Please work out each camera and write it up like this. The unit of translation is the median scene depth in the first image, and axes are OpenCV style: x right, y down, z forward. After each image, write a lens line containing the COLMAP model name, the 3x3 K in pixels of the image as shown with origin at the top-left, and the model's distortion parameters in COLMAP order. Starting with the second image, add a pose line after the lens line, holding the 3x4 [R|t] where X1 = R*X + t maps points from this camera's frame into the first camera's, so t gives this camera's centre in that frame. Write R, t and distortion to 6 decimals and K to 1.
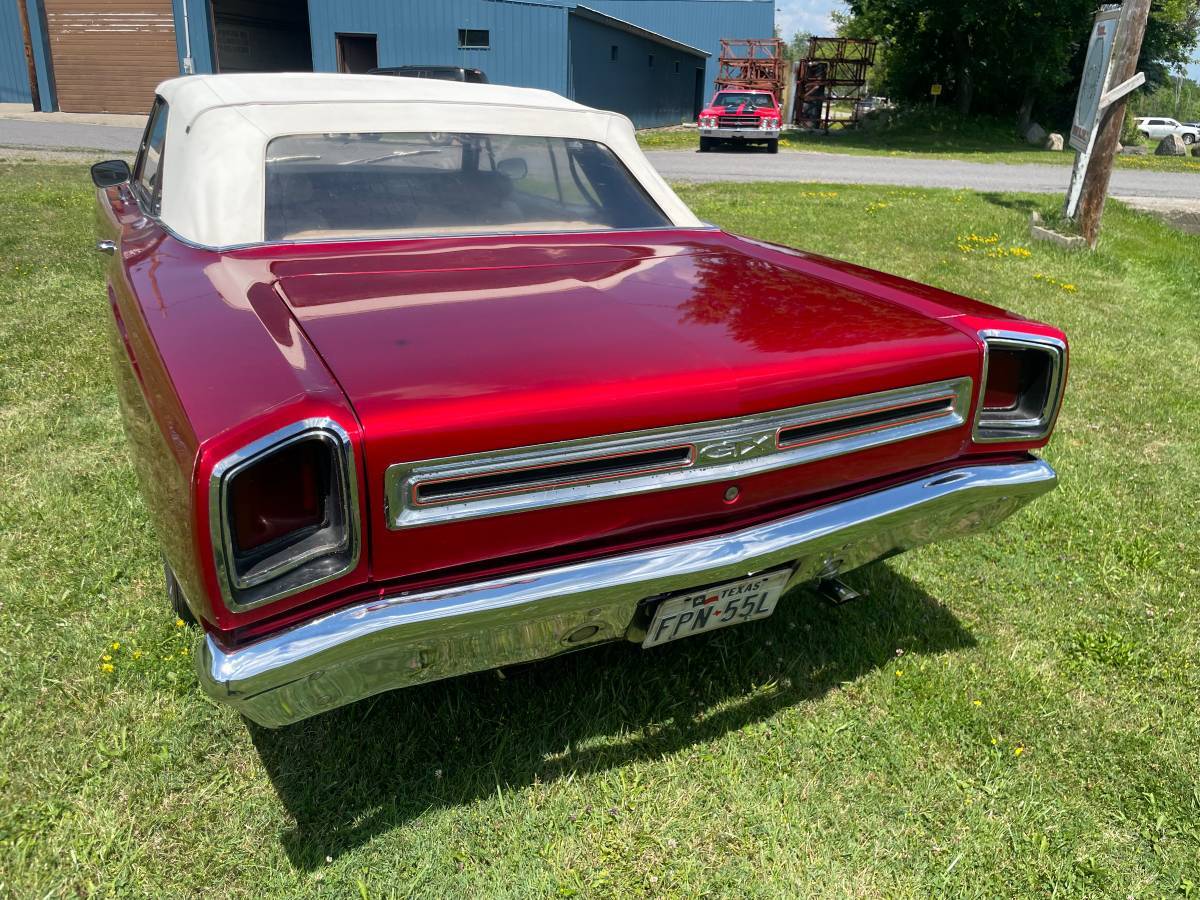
lens RADIAL K [[908.2, 0, 606.0], [0, 908.2, 447.2], [0, 0, 1]] dist [0.064071, -0.090956]
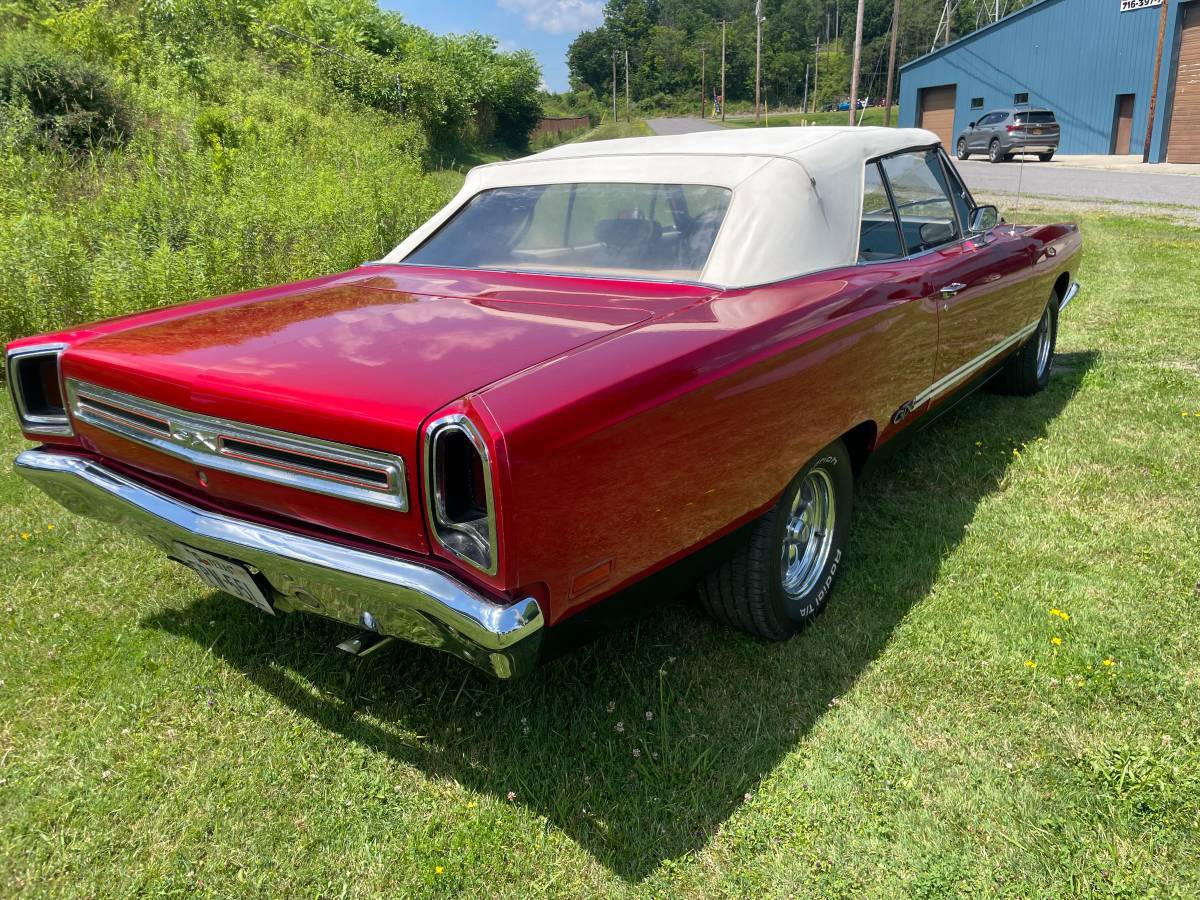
lens RADIAL K [[908.2, 0, 590.8], [0, 908.2, 456.6], [0, 0, 1]] dist [0.064071, -0.090956]
pose [[0.415066, 0.240627, -0.877393, 0.996035], [-0.276742, 0.952084, 0.130194, -0.194210], [0.866680, 0.188772, 0.461769, 0.621618]]
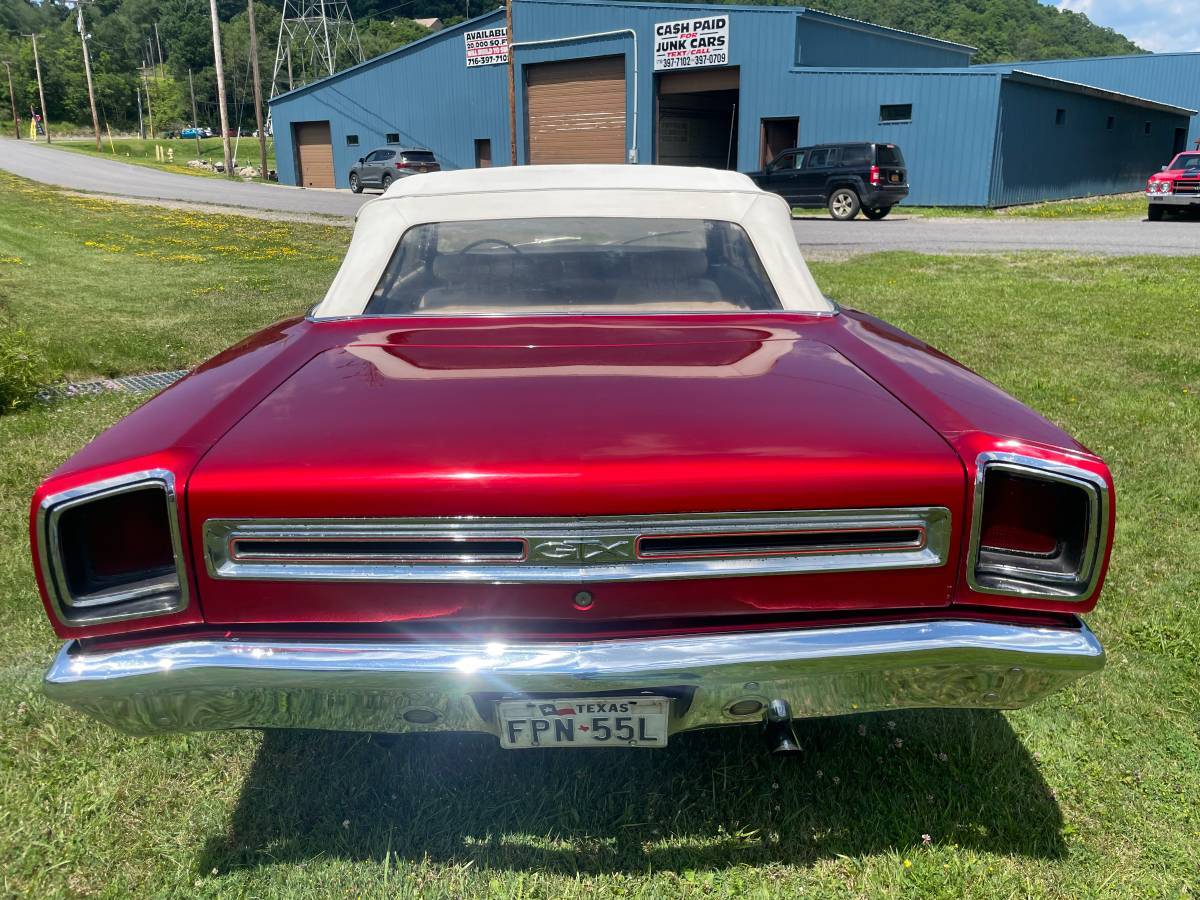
lens RADIAL K [[908.2, 0, 601.3], [0, 908.2, 444.0], [0, 0, 1]] dist [0.064071, -0.090956]
pose [[0.891764, 0.091706, -0.443111, 0.388797], [-0.125979, 0.990848, -0.048469, -0.044450], [0.434611, 0.099046, 0.895155, 0.117623]]
